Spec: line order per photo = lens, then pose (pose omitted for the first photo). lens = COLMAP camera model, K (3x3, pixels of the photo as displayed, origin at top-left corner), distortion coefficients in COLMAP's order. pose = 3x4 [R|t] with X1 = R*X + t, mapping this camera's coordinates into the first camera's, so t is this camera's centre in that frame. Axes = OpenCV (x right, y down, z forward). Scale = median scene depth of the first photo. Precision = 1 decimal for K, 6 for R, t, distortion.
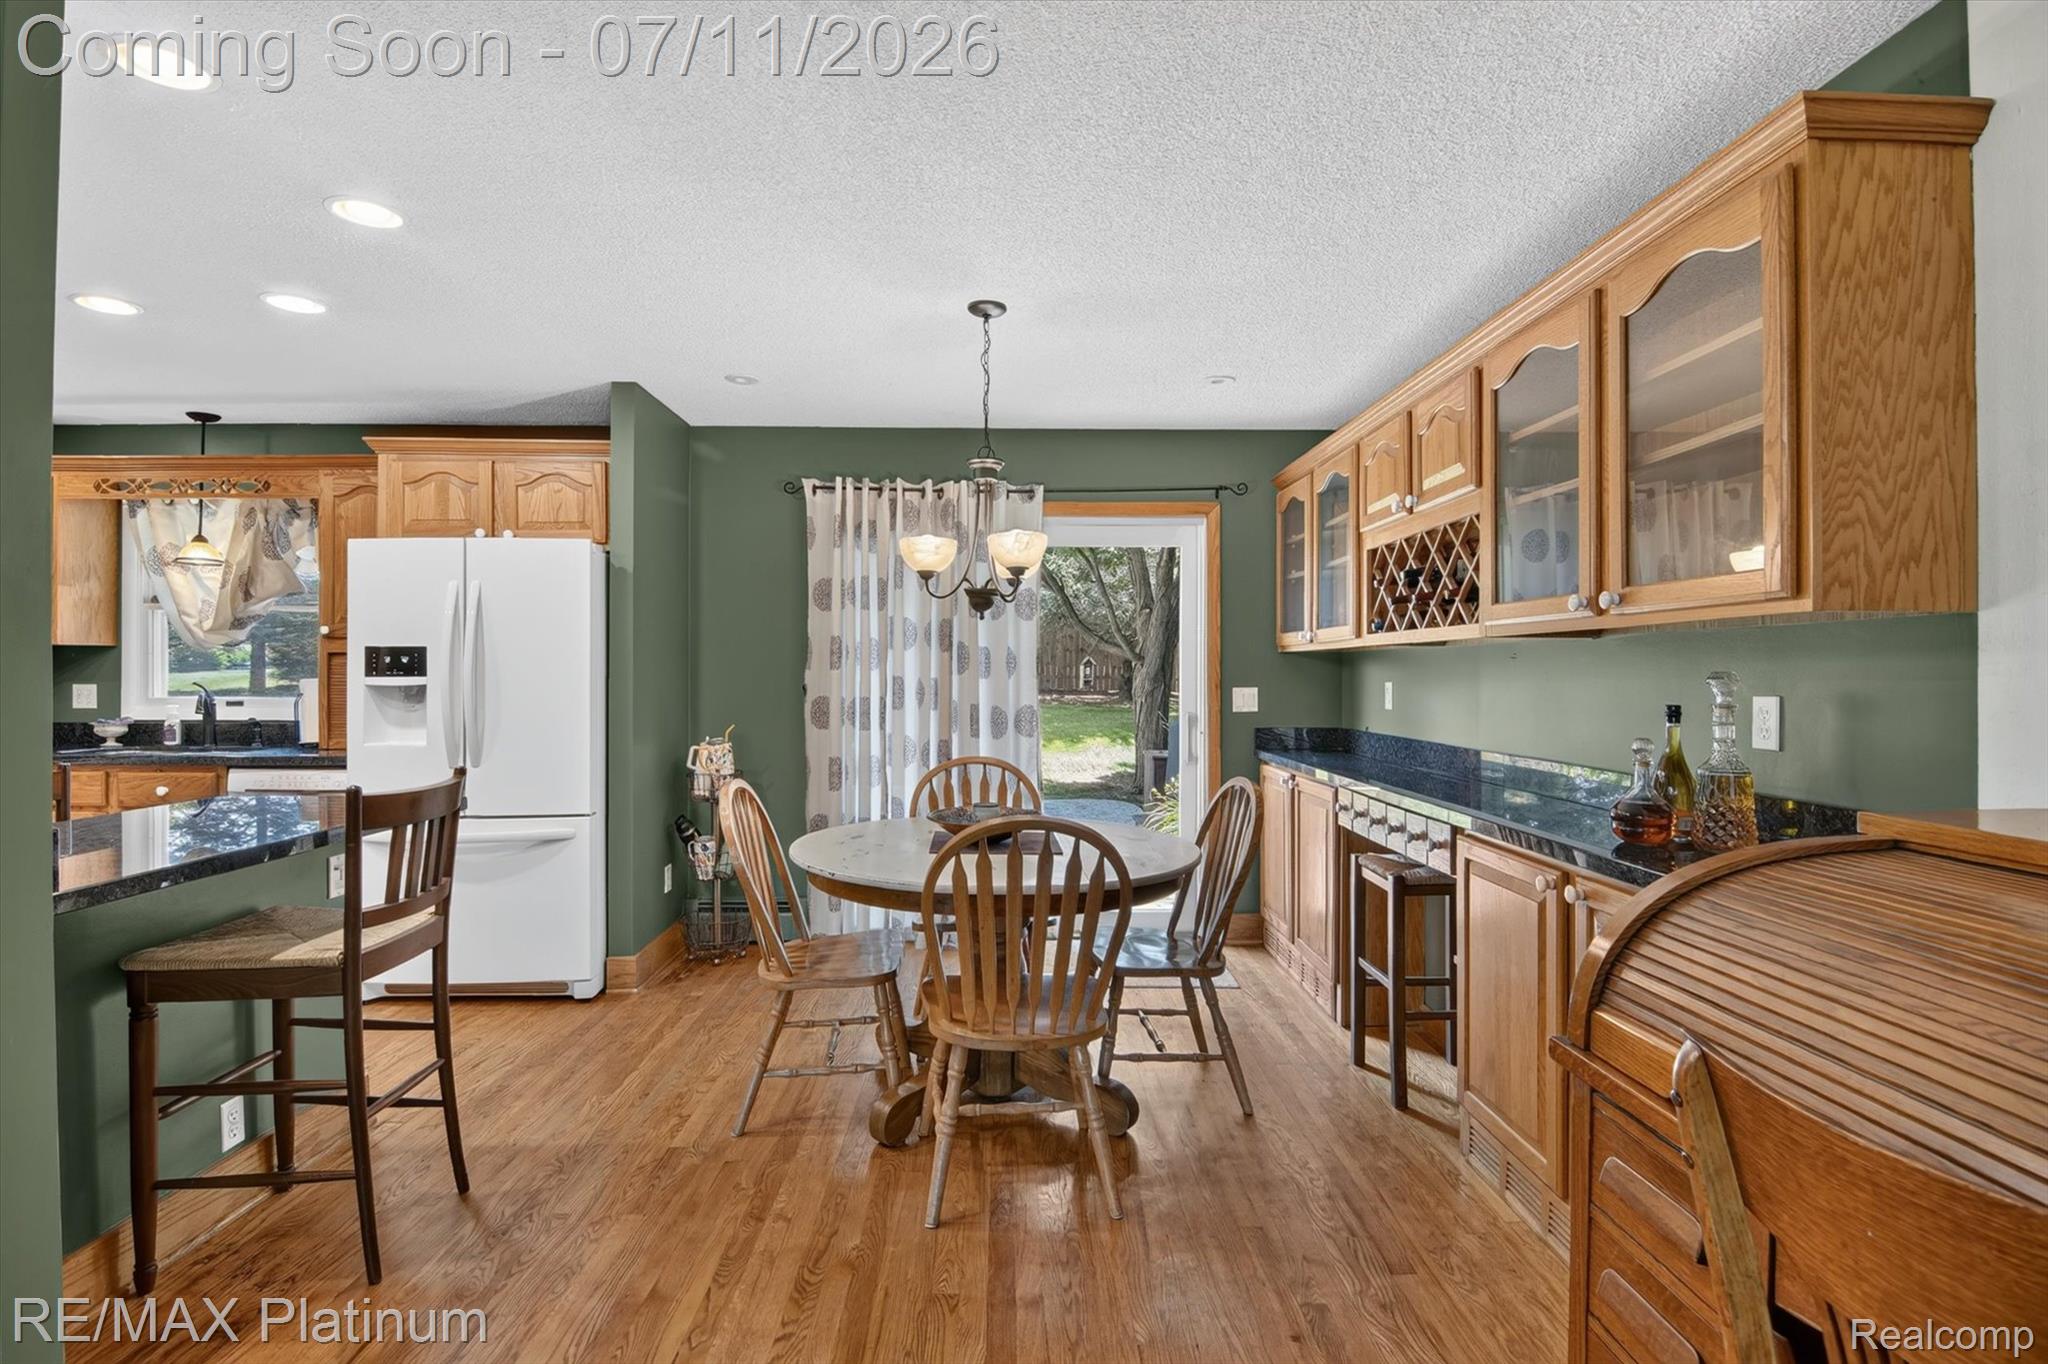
lens RADIAL K [[977.8, 0, 1030.0], [0, 977.8, 668.9], [0, 0, 1]] dist [-0.008317, -0.008790]
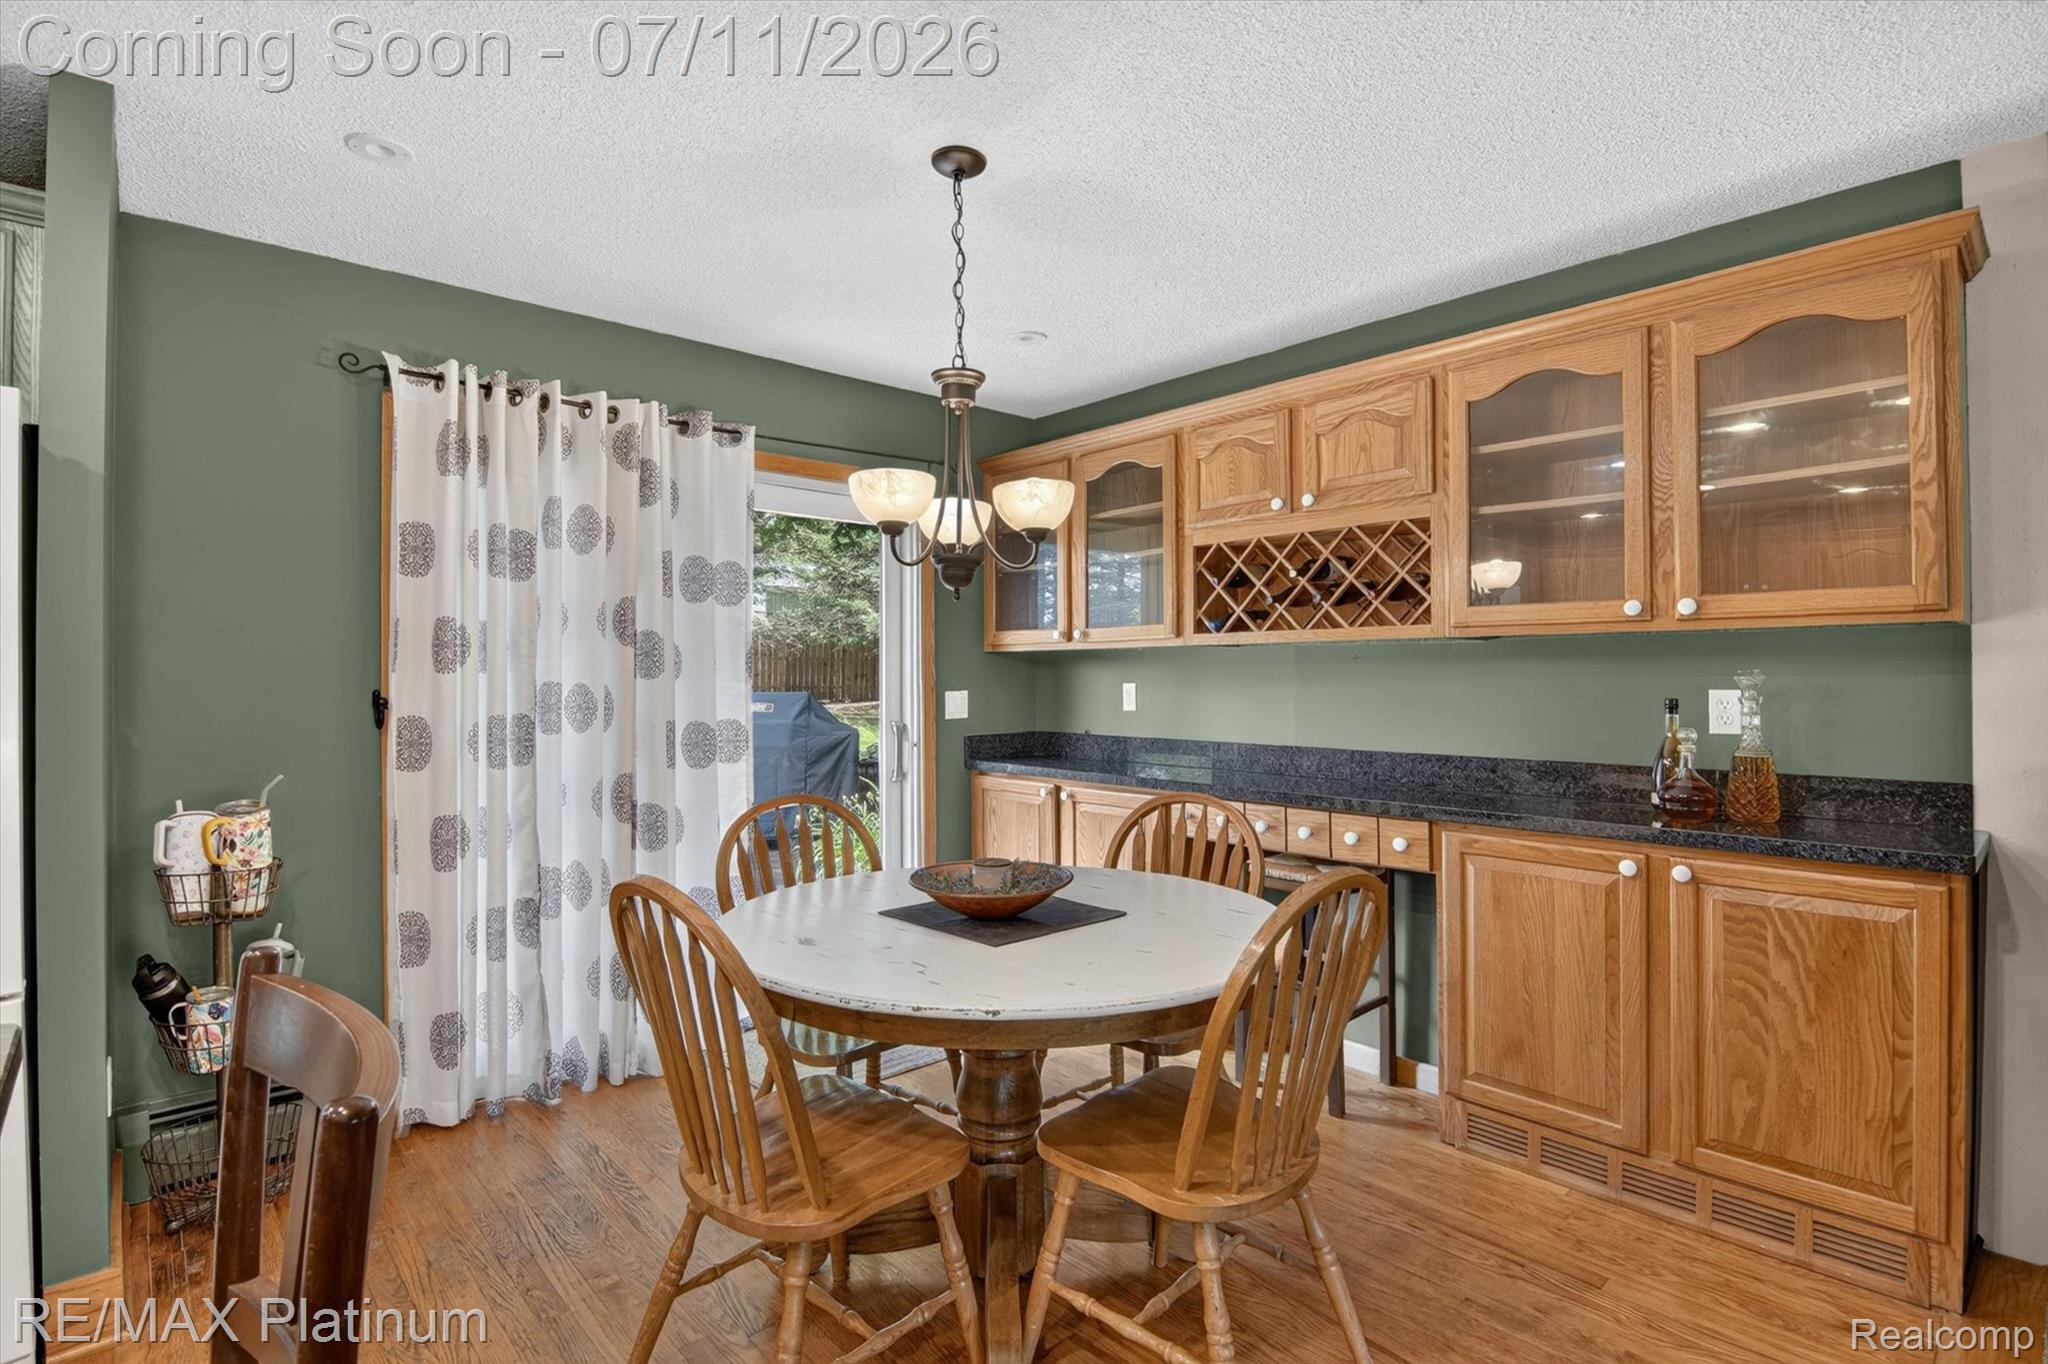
lens RADIAL K [[977.8, 0, 1021.4], [0, 977.8, 668.4], [0, 0, 1]] dist [-0.008317, -0.008790]
pose [[0.752785, -0.001237, 0.658266, -0.353797], [0.003593, 0.999991, -0.002229, 0.000566], [-0.658257, 0.004043, 0.752783, 0.324021]]
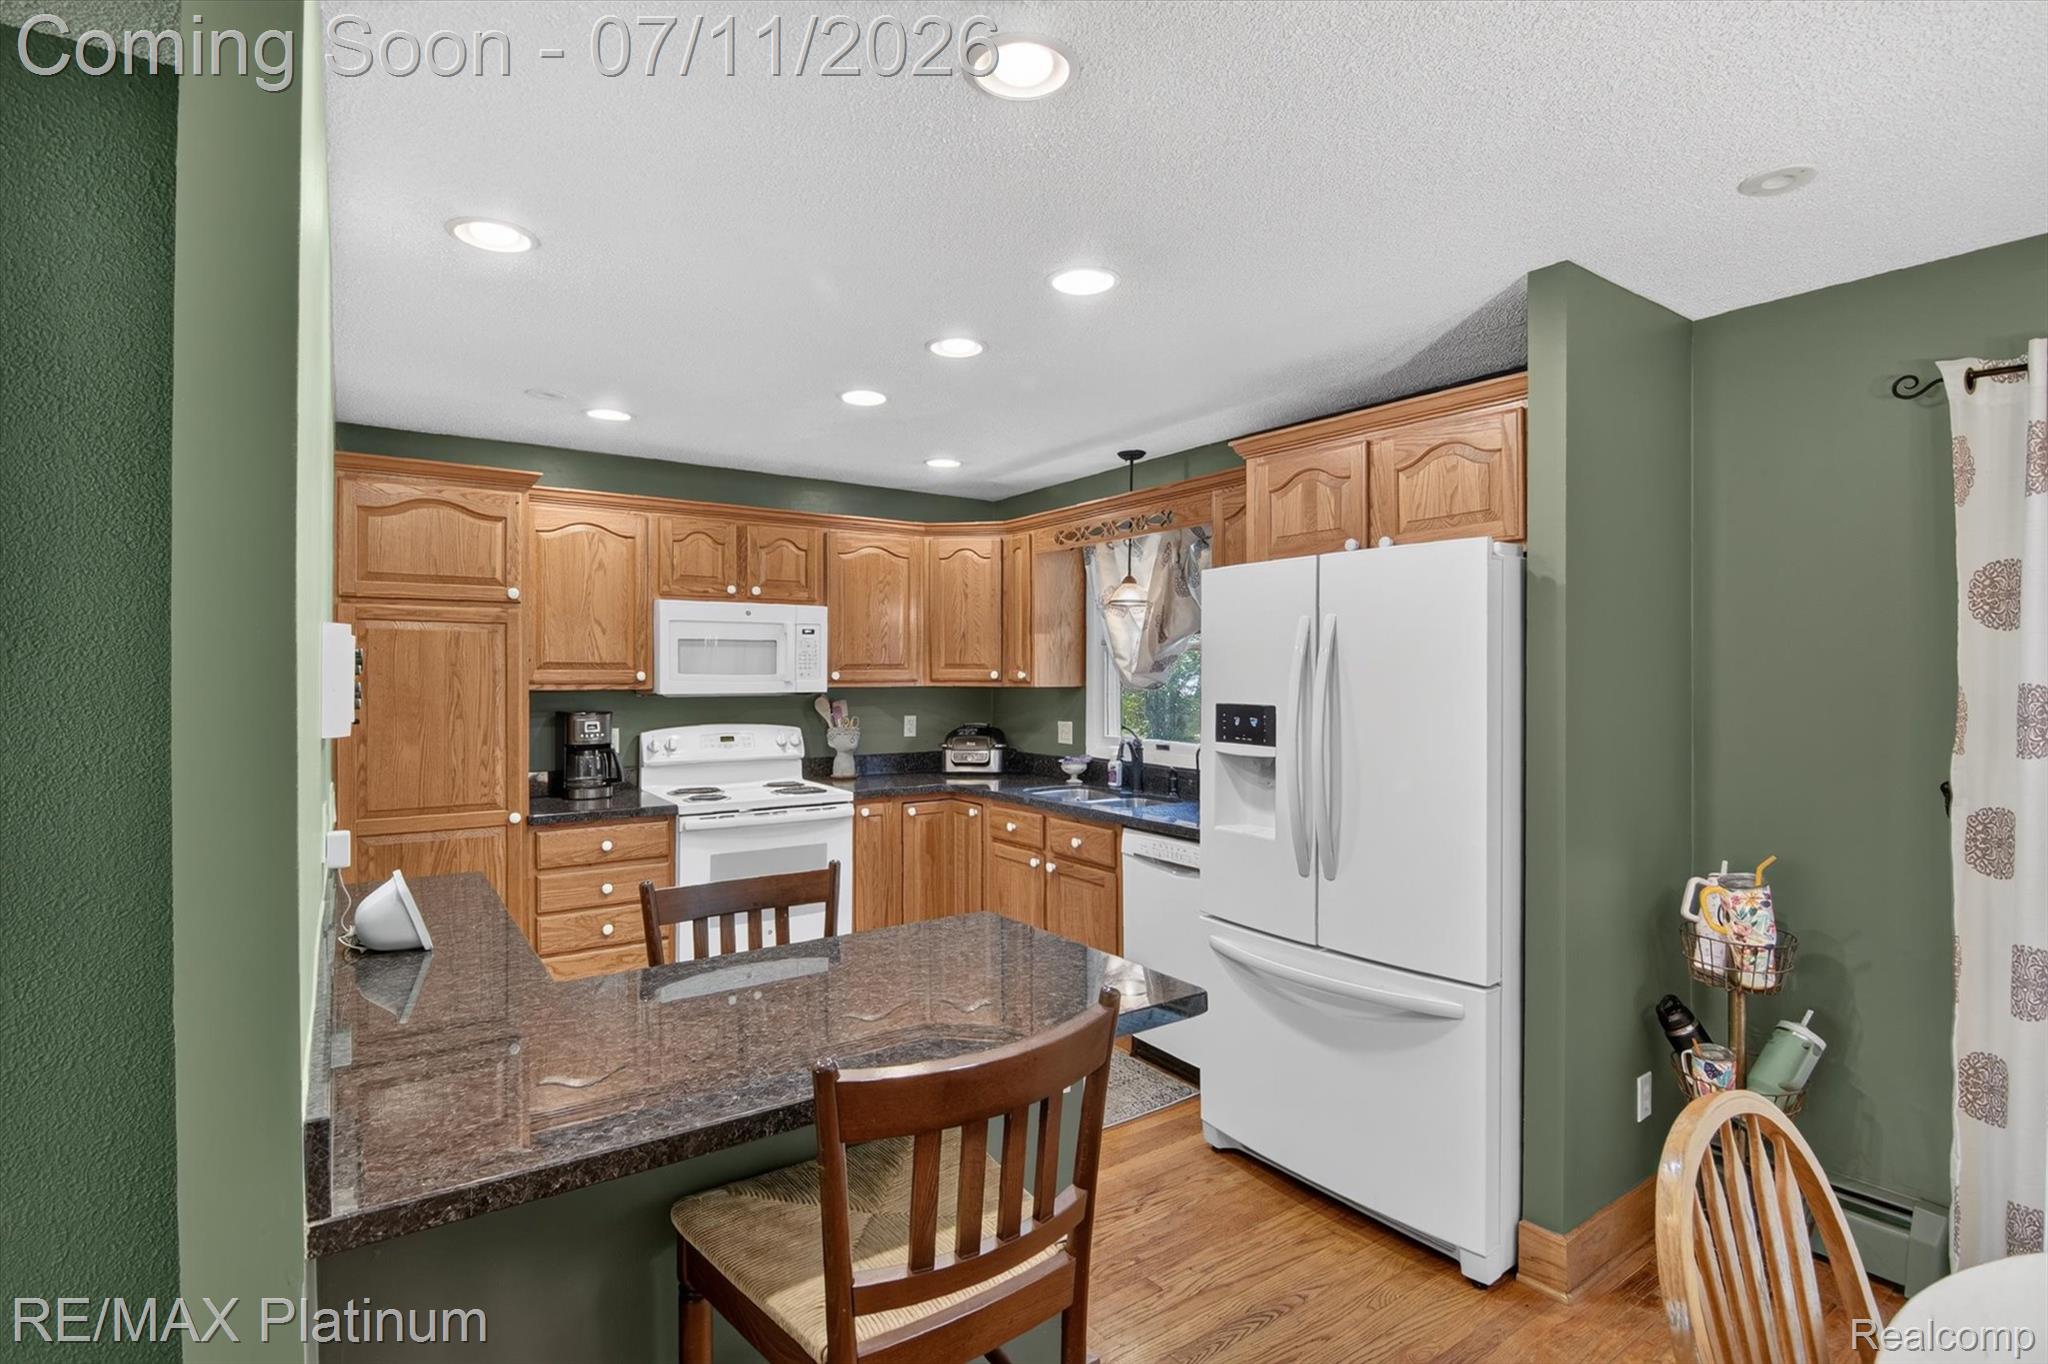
lens RADIAL K [[977.8, 0, 1030.0], [0, 977.8, 666.7], [0, 0, 1]] dist [-0.008317, -0.008790]
pose [[0.550273, -0.004164, -0.834974, -0.088321], [0.003514, 0.999990, -0.002671, -0.045551], [0.834977, -0.001464, 0.550283, 0.381827]]
